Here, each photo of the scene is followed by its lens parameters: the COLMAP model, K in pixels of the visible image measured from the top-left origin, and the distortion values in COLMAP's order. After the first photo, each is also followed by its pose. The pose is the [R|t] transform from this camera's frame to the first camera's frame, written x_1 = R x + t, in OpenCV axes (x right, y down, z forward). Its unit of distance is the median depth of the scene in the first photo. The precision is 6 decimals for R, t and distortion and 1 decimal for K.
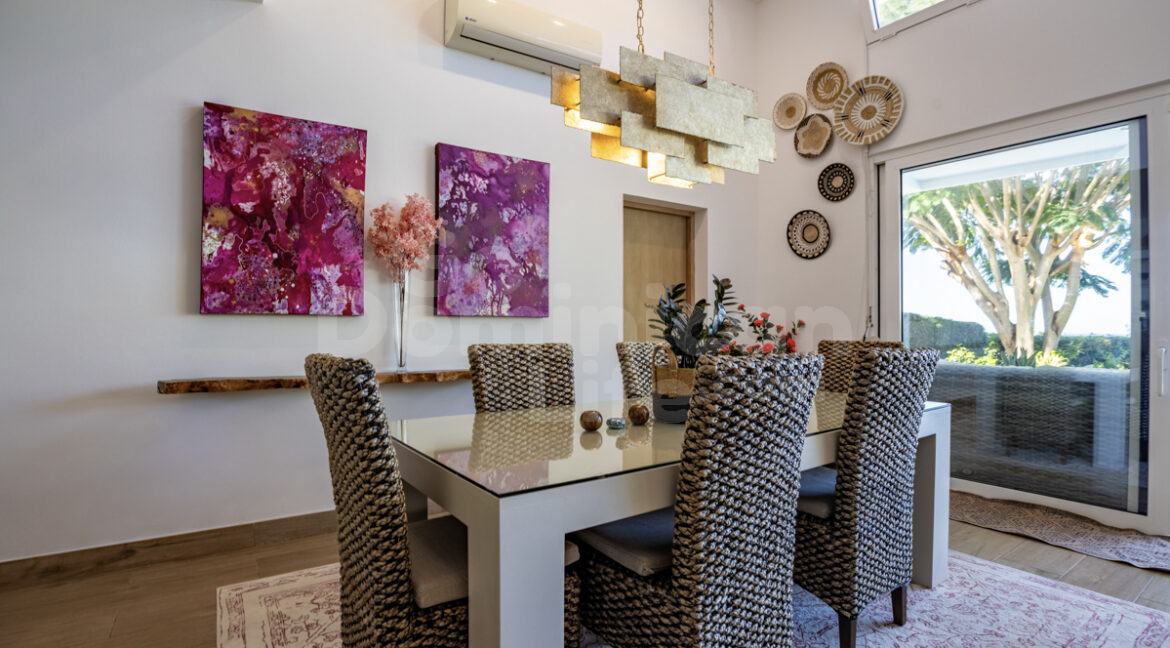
lens RADIAL K [[554.2, 0, 594.6], [0, 554.2, 322.3], [0, 0, 1]] dist [-0.047002, 0.011841]
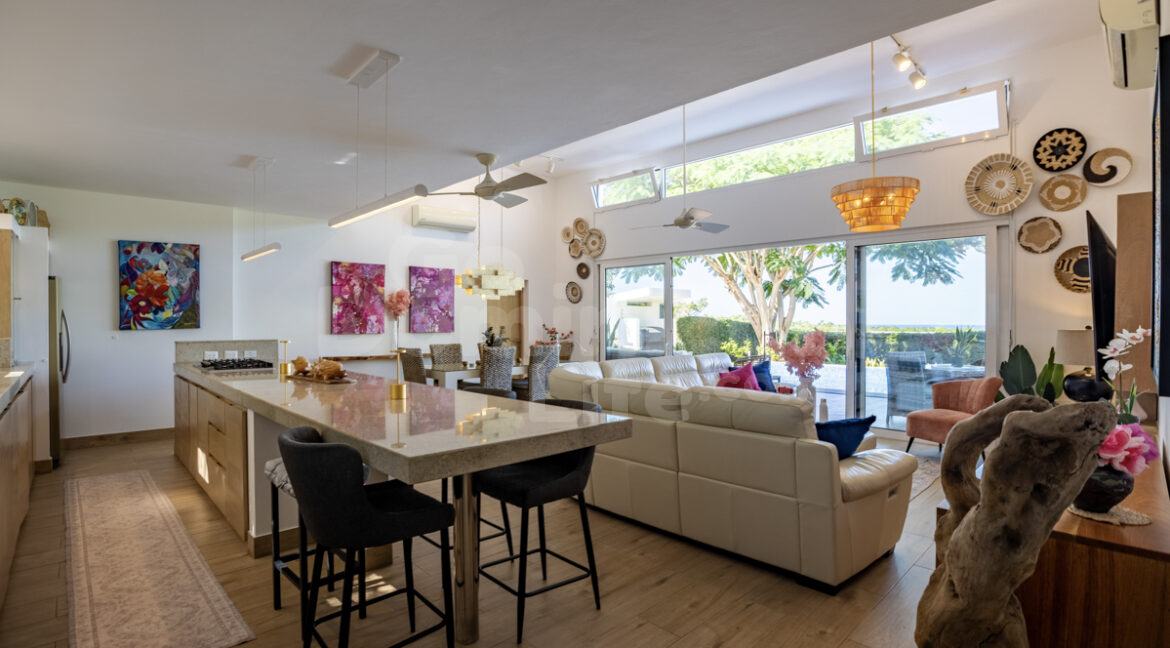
lens RADIAL K [[554.2, 0, 594.6], [0, 554.2, 322.3], [0, 0, 1]] dist [-0.047002, 0.011841]
pose [[0.986082, -0.002115, 0.166249, 0.138733], [-0.000208, 0.999903, 0.013952, -0.097332], [-0.166262, -0.013793, 0.985985, -1.705642]]
